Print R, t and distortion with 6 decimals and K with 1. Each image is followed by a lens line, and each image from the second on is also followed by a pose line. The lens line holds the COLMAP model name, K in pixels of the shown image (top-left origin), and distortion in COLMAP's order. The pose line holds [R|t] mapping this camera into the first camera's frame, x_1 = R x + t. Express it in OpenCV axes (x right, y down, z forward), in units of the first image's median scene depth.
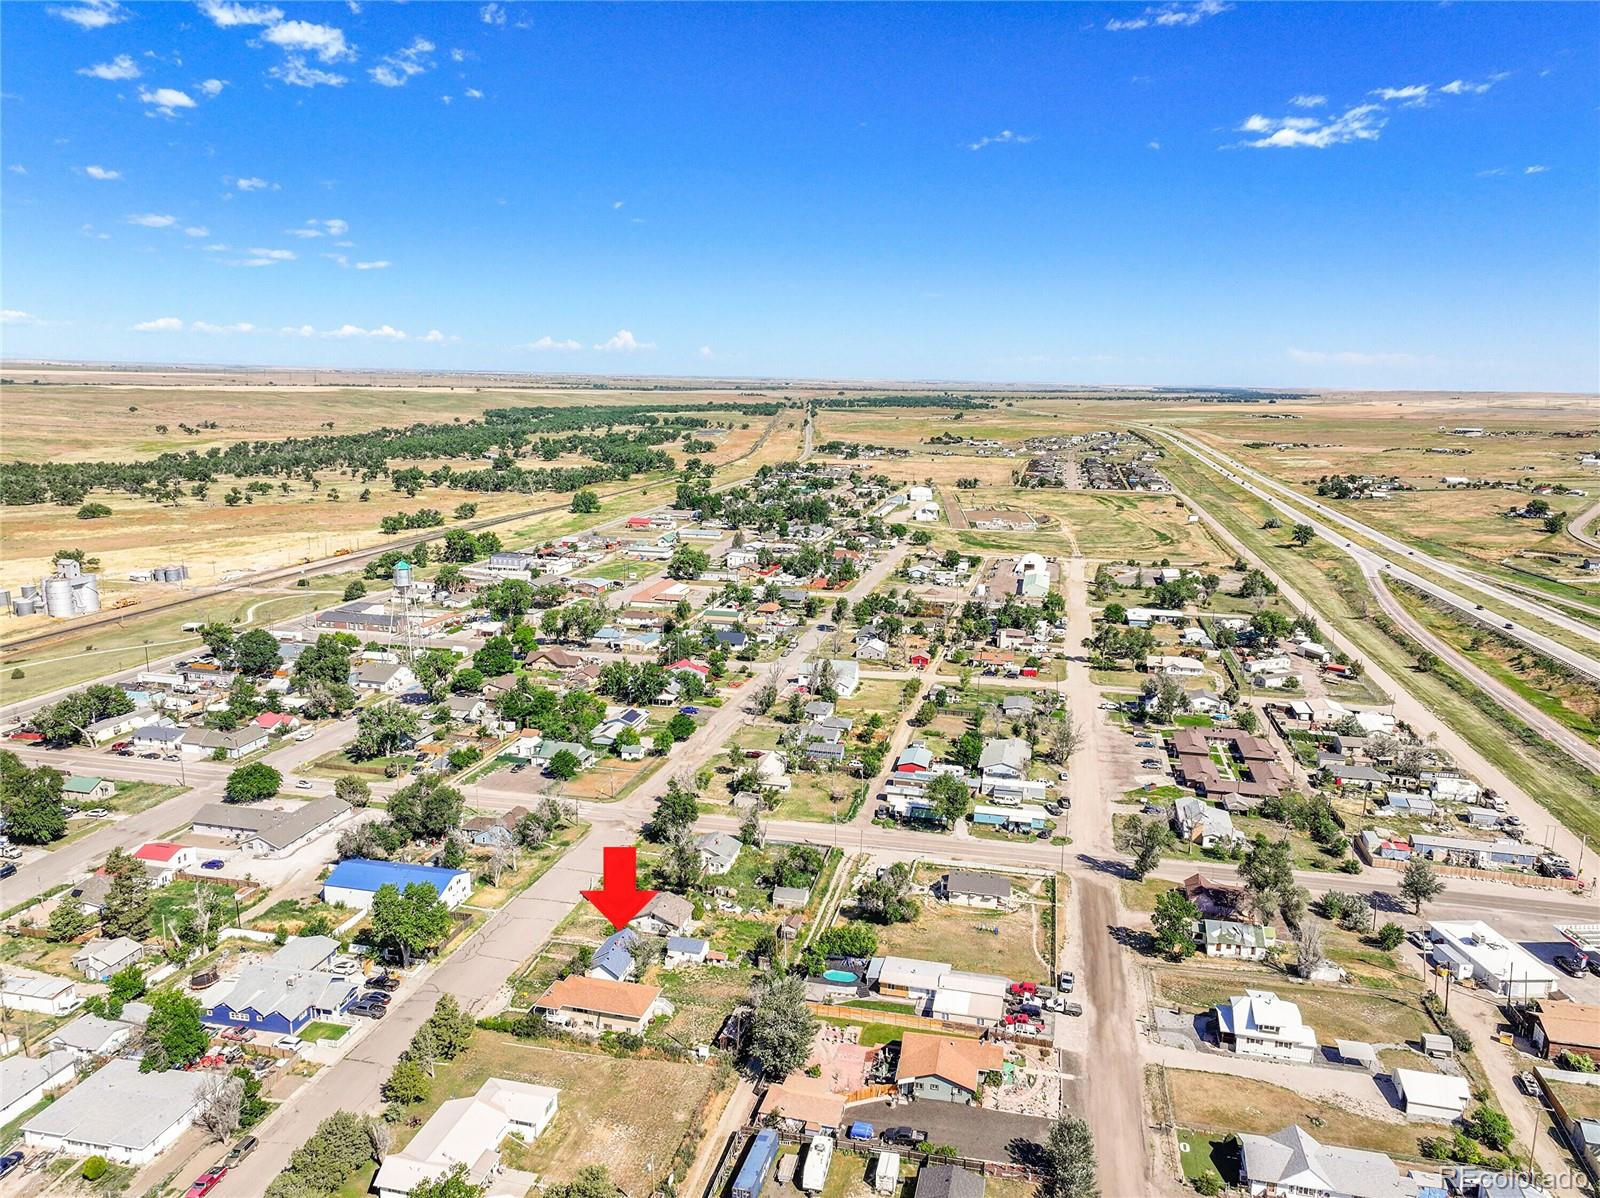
lens RADIAL K [[1118.9, 0, 799.9], [0, 1118.9, 599.3], [0, 0, 1]] dist [0.001339, 0.012667]
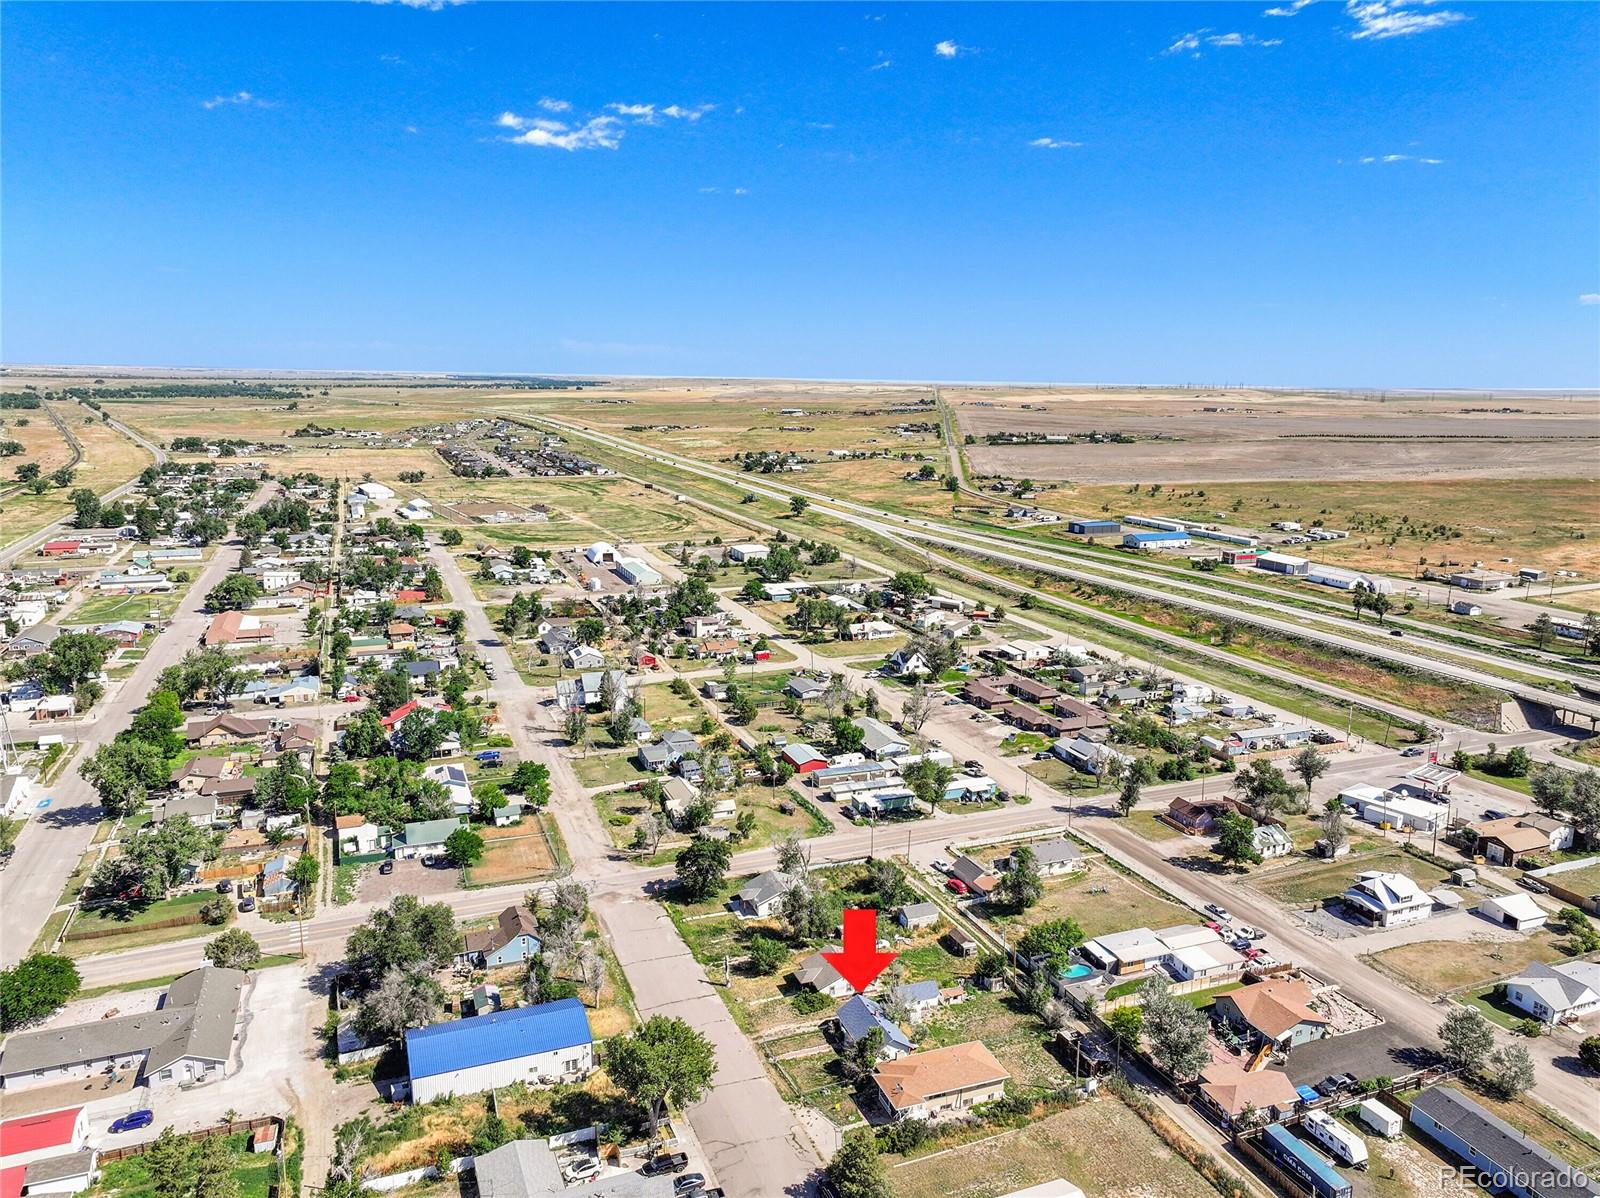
lens RADIAL K [[1118.9, 0, 801.4], [0, 1118.9, 600.7], [0, 0, 1]] dist [0.001339, 0.012667]
pose [[0.819905, -0.114339, 0.560965, -0.349478], [0.107796, 0.993160, 0.044877, -0.026875], [-0.562259, 0.023675, 0.826622, 0.169777]]
